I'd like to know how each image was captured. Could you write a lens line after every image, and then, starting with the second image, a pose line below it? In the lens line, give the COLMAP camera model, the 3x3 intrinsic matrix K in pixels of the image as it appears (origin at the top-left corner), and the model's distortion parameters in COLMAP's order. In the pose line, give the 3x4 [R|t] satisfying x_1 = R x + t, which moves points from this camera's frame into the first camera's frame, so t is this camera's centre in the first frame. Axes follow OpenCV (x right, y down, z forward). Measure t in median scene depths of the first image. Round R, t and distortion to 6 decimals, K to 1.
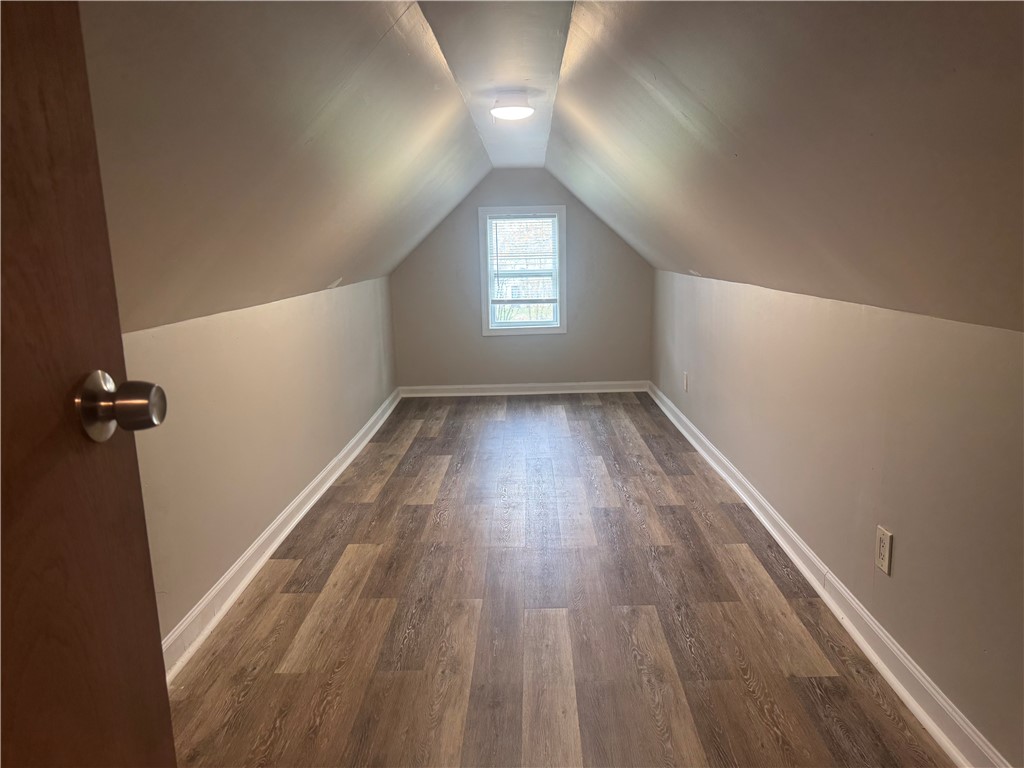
lens RADIAL K [[726.7, 0, 513.2], [0, 726.7, 383.5], [0, 0, 1]] dist [-0.010677, -0.013084]
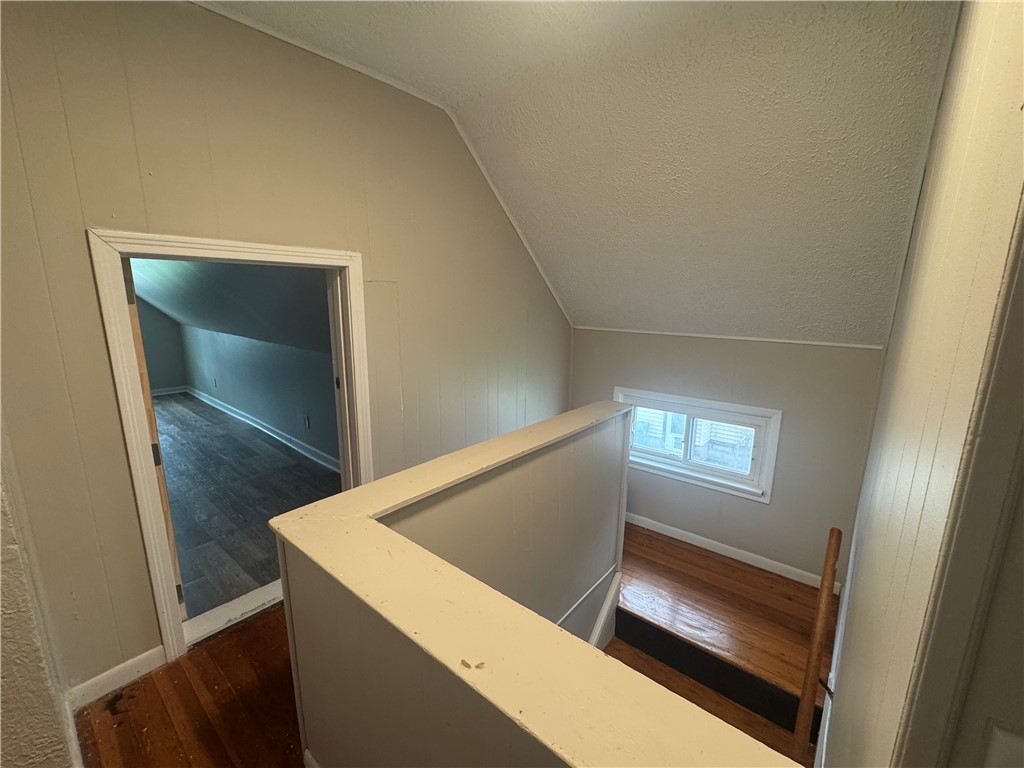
lens RADIAL K [[435.6, 0, 510.0], [0, 435.6, 382.8], [0, 0, 1]] dist [-0.000640, -0.000551]
pose [[0.644173, -0.137901, 0.752346, -0.212995], [0.125683, 0.989327, 0.073726, 0.022439], [-0.754483, 0.047064, 0.654630, -0.610283]]
